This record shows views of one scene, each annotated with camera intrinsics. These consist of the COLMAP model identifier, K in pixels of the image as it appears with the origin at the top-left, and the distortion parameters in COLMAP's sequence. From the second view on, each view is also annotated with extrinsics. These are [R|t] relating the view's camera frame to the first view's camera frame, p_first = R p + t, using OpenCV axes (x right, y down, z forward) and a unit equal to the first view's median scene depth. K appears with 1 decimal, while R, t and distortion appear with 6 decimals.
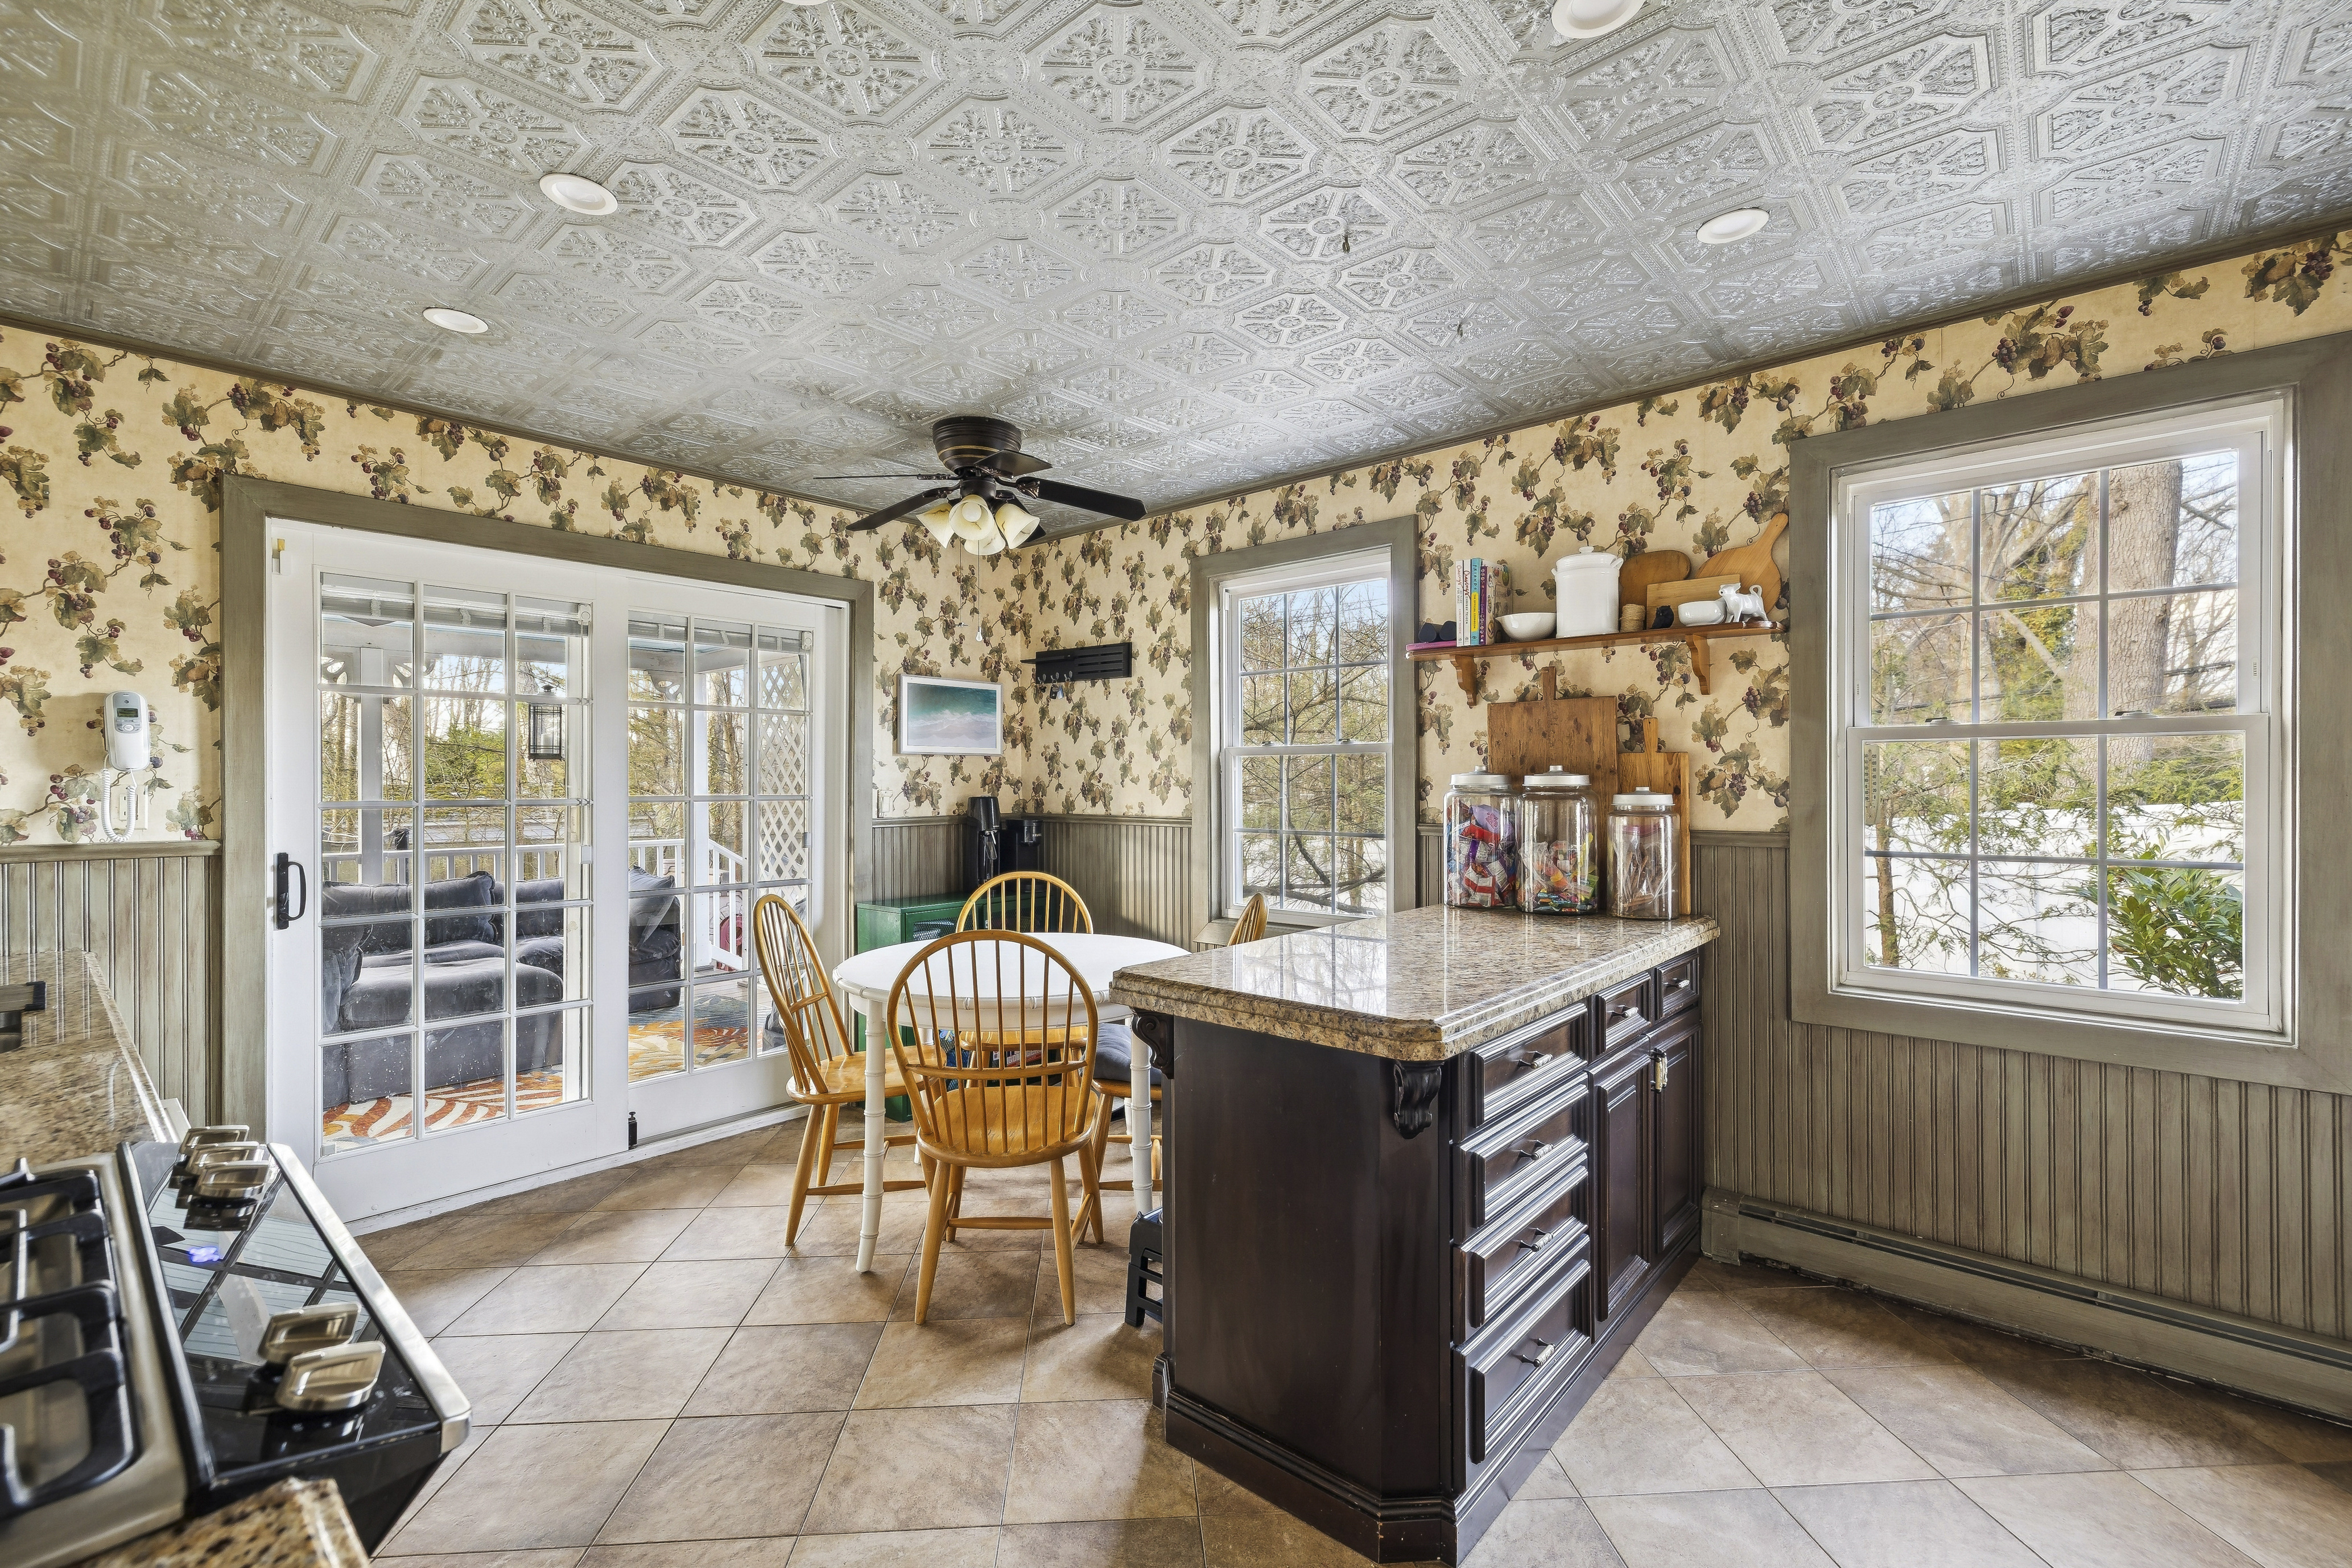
lens RADIAL K [[1026.7, 0, 1176.2], [0, 1026.7, 780.1], [0, 0, 1]] dist [0.001652, 0.000166]
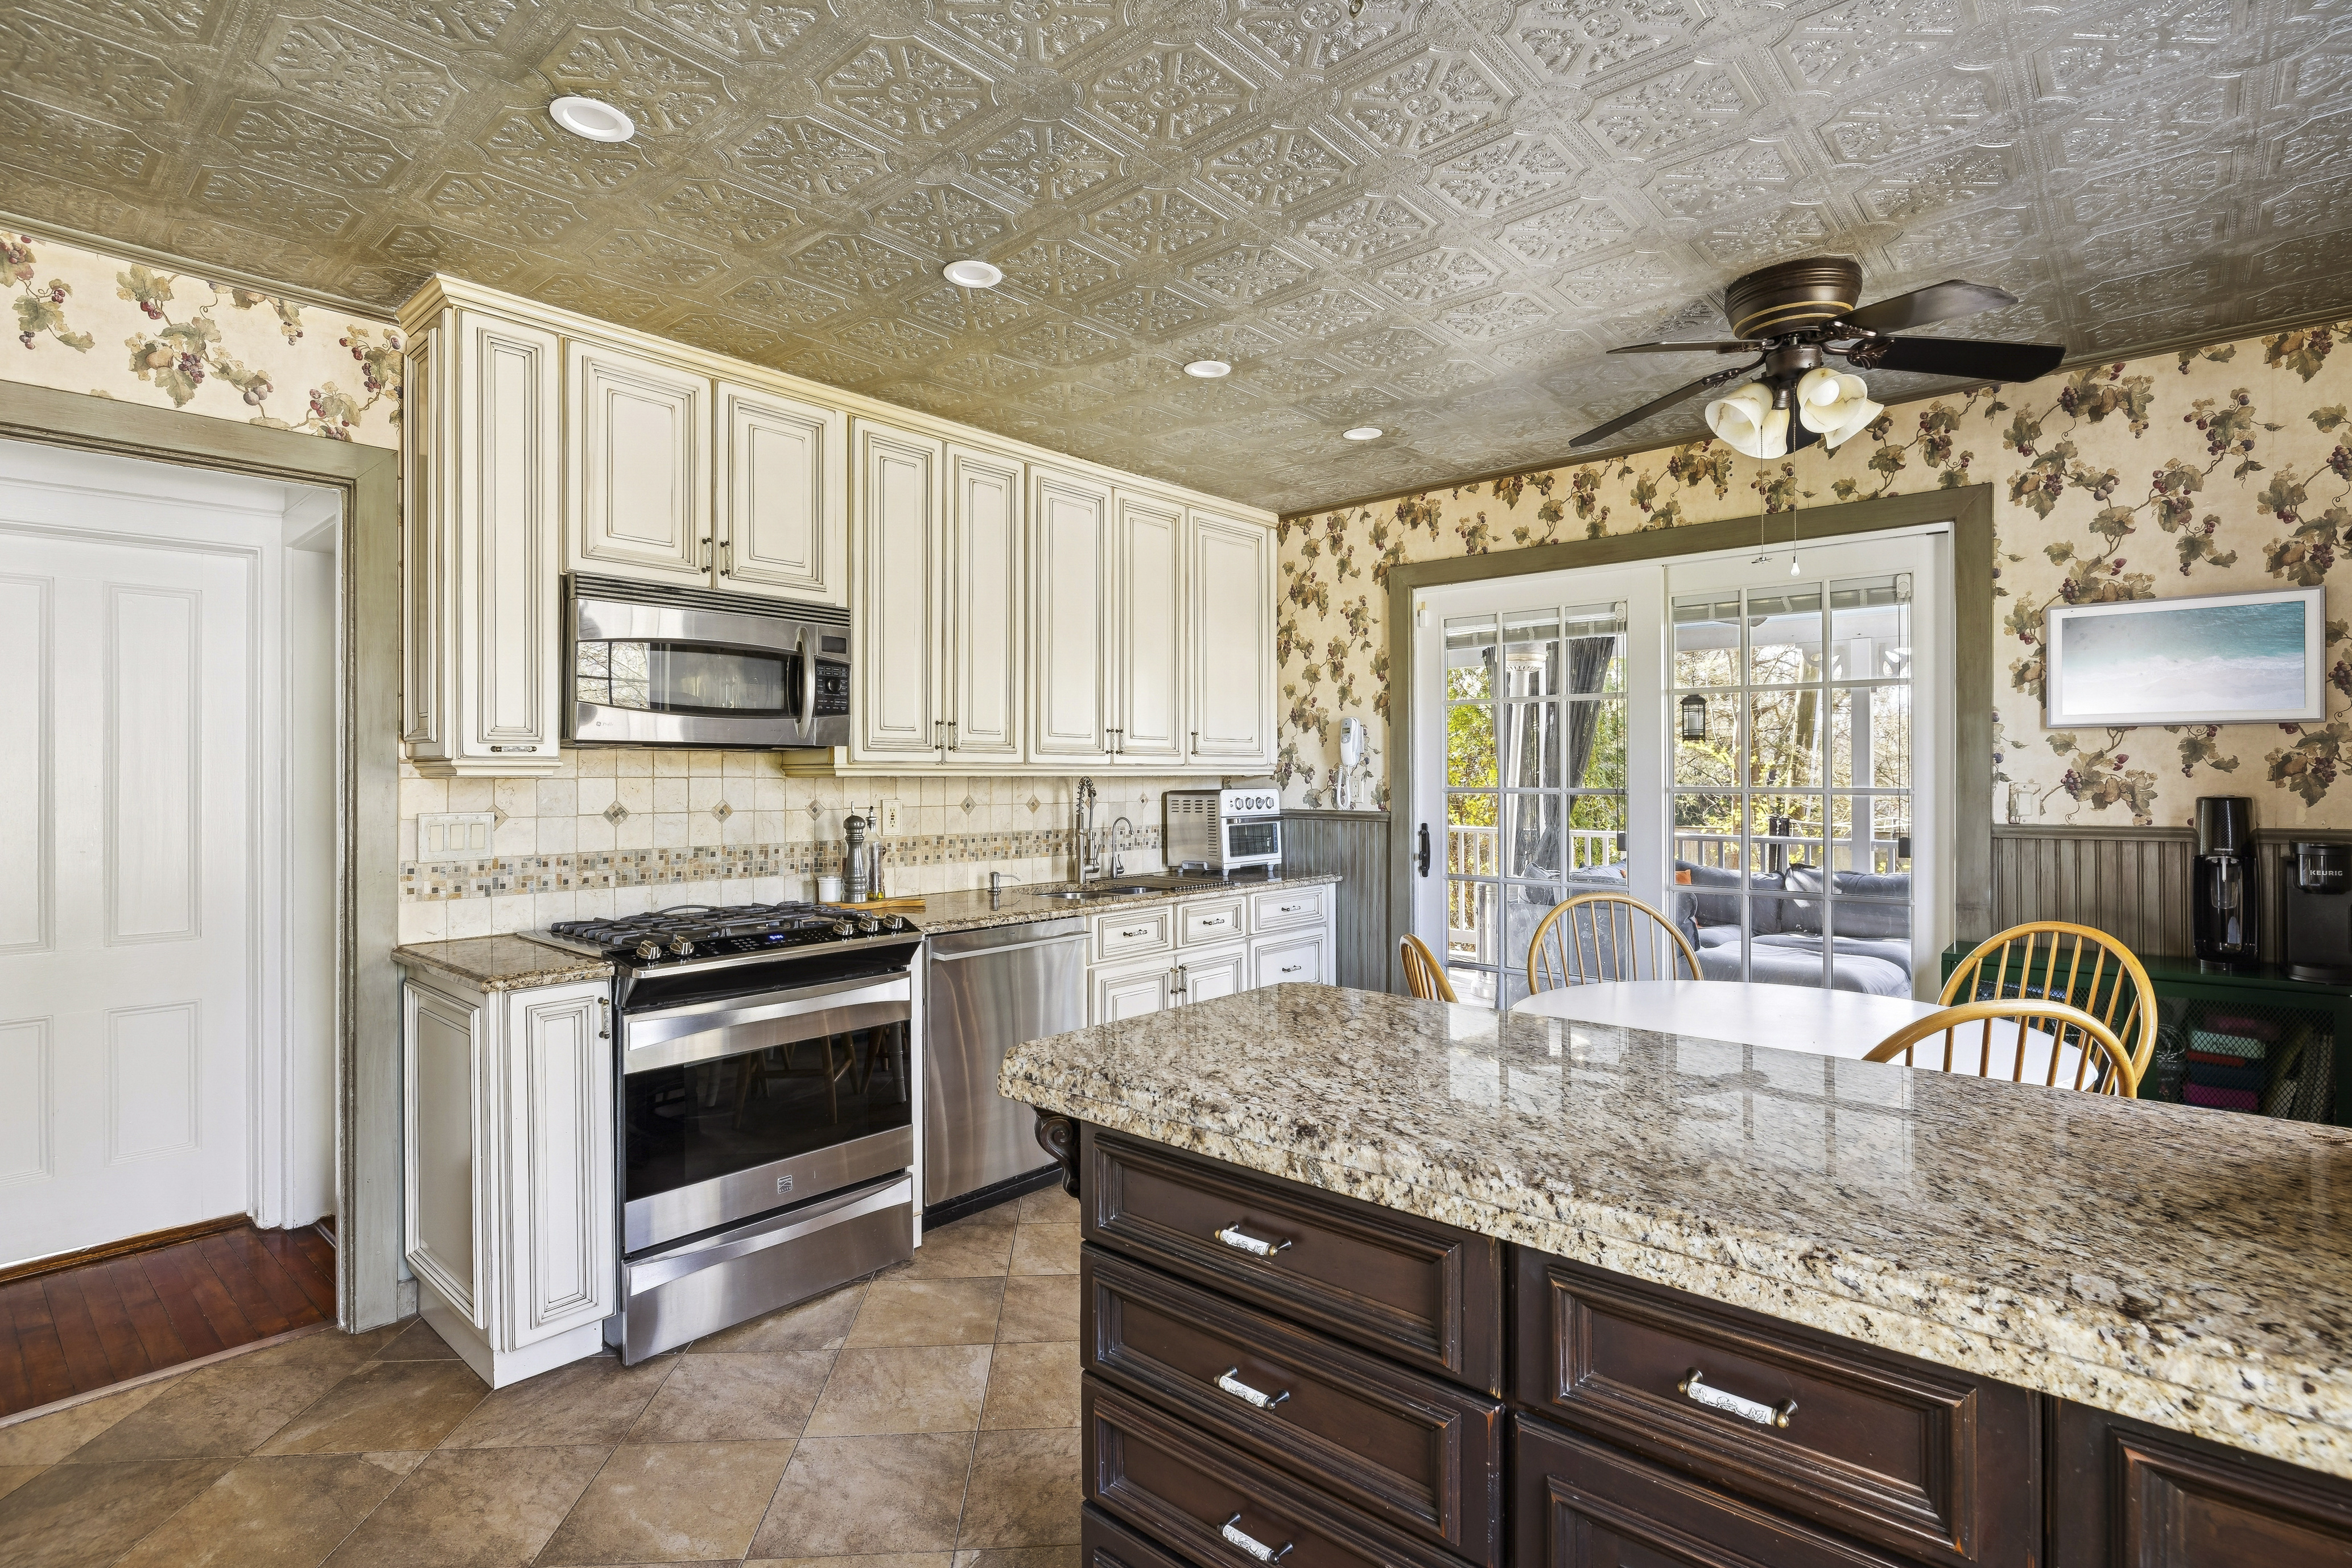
lens RADIAL K [[1063.4, 0, 1229.5], [0, 1063.4, 784.5], [0, 0, 1]] dist [0.001649, 0.000150]
pose [[0.045182, 0.006451, -0.998958, 0.561756], [0.001848, 0.999977, 0.006541, 0.007407], [0.998977, -0.002142, 0.045170, 0.636211]]
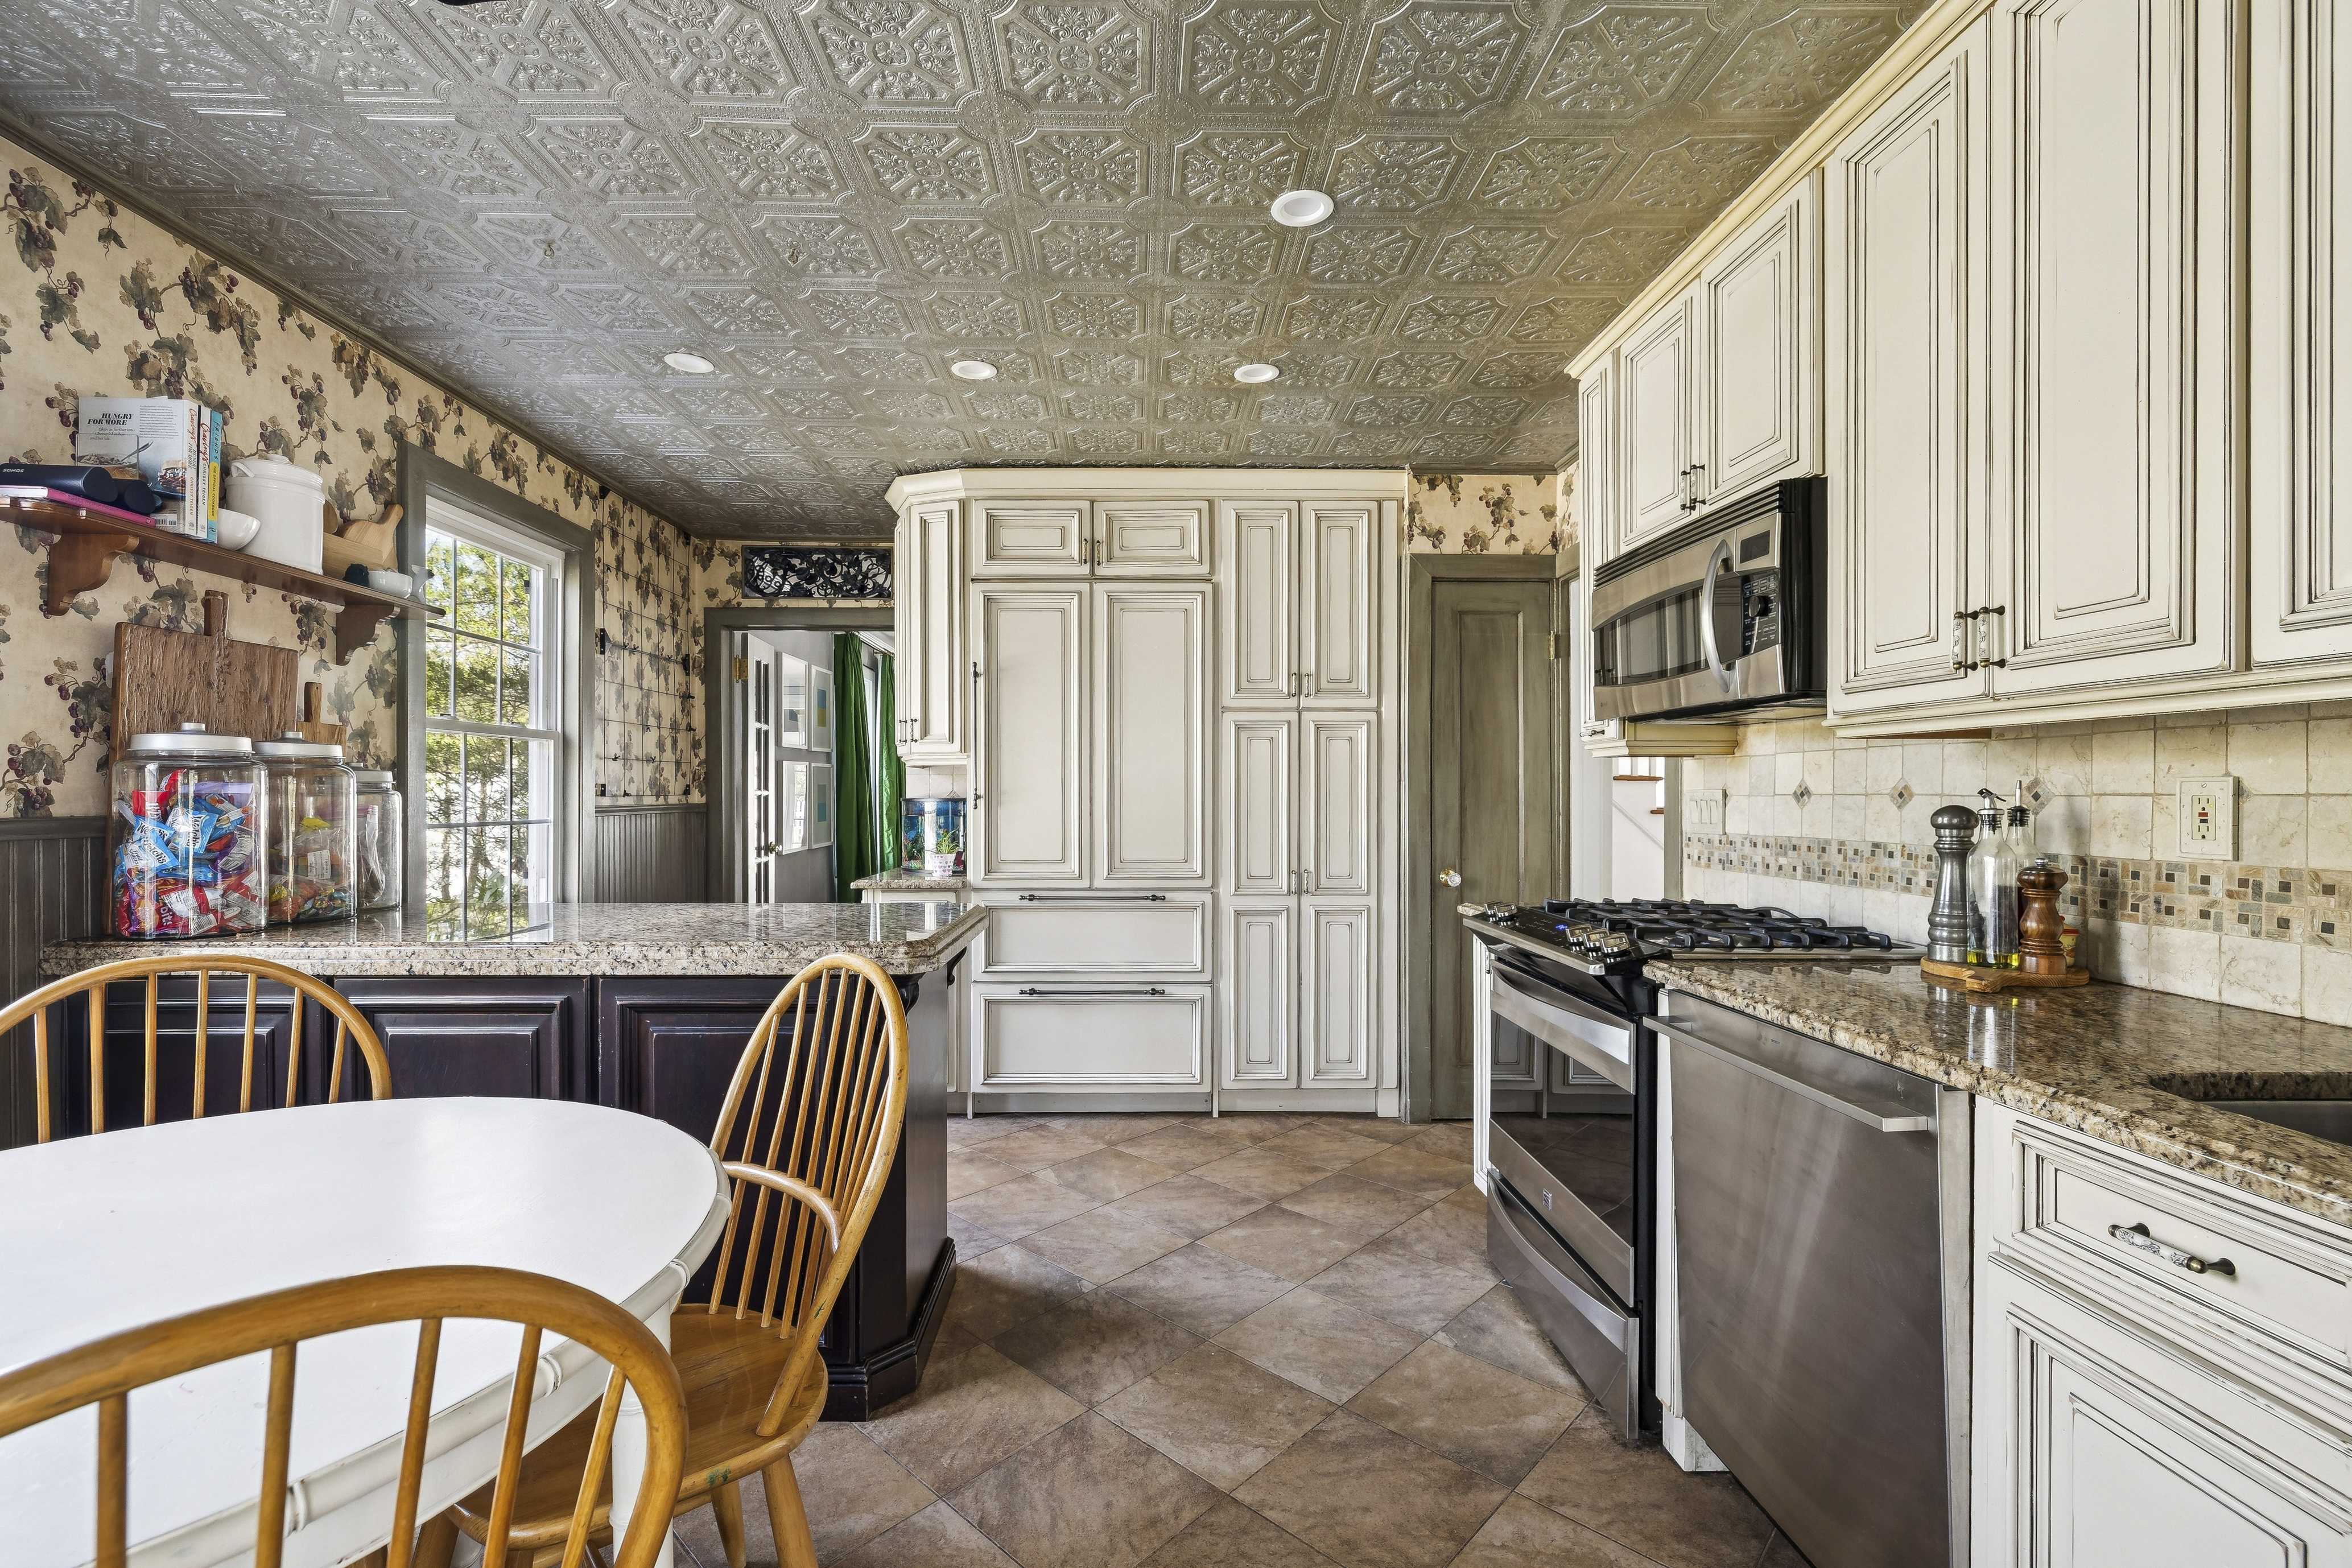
lens RADIAL K [[1026.7, 0, 1161.9], [0, 1026.7, 794.5], [0, 0, 1]] dist [0.001652, 0.000166]
pose [[-0.686388, 0.007915, 0.727193, -0.623446], [0.004955, 0.999968, -0.006207, 0.040275], [-0.727219, -0.000657, -0.686405, 1.026662]]
